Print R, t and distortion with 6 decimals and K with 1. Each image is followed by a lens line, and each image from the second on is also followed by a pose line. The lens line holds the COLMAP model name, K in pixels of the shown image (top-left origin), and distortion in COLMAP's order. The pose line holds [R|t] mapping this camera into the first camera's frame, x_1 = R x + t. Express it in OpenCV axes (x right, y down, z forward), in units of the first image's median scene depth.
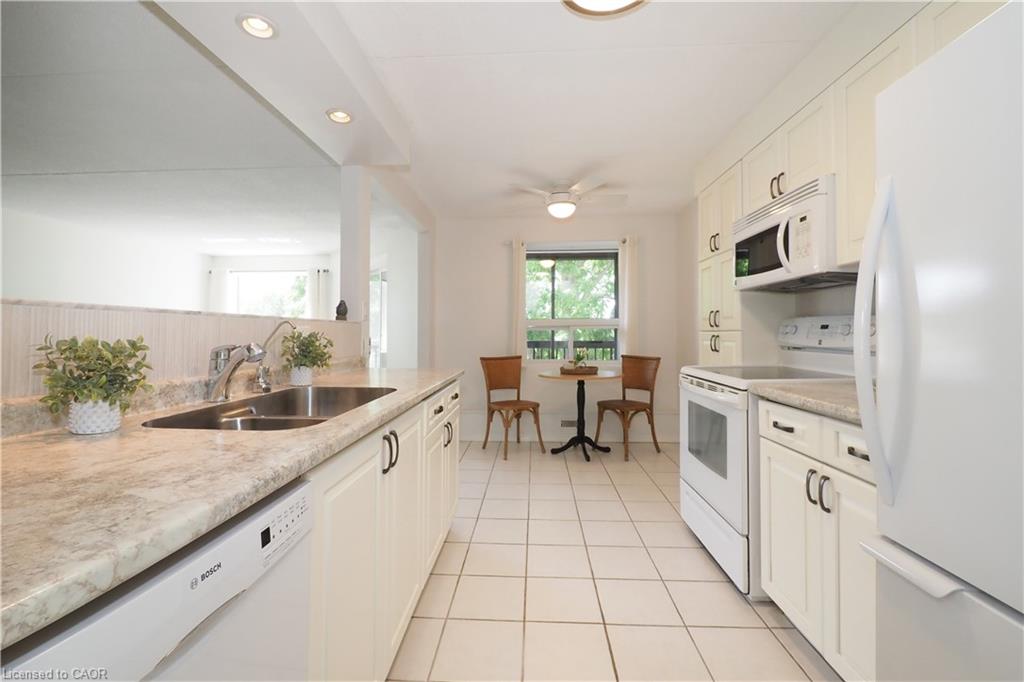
lens RADIAL K [[448.6, 0, 512.0], [0, 448.6, 341.0], [0, 0, 1]] dist [0.001825, -0.014440]
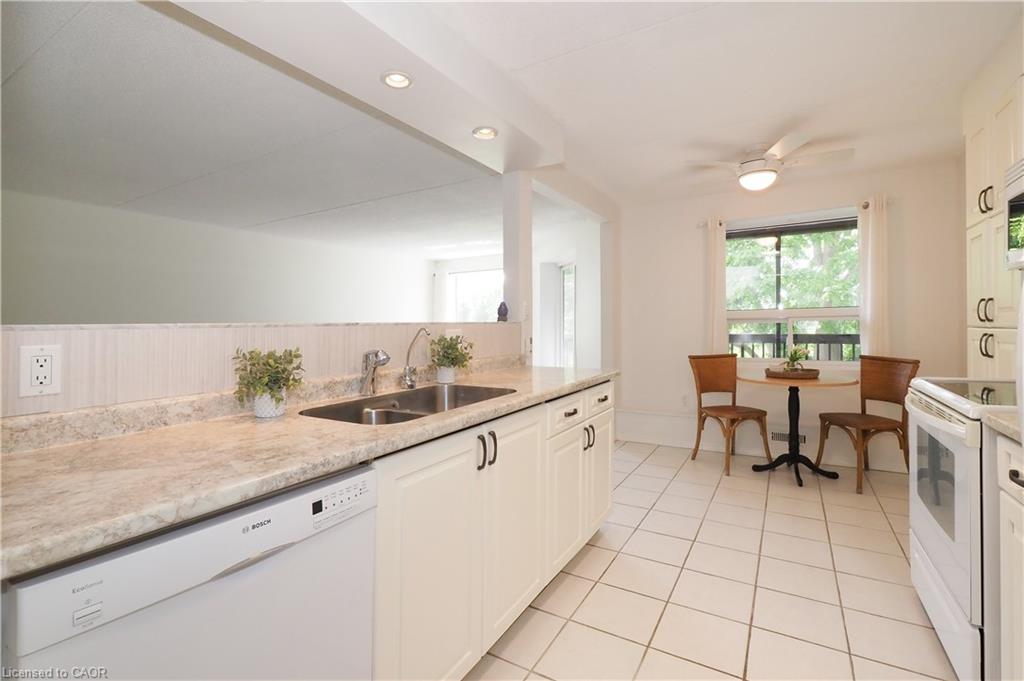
lens RADIAL K [[474.6, 0, 512.0], [0, 474.6, 340.5], [0, 0, 1]] dist [0.008866, 0.000118]
pose [[0.886701, 0.006837, -0.462293, 0.170050], [0.003367, 0.999769, 0.021244, -0.024341], [0.462332, -0.020394, 0.886473, 0.004507]]
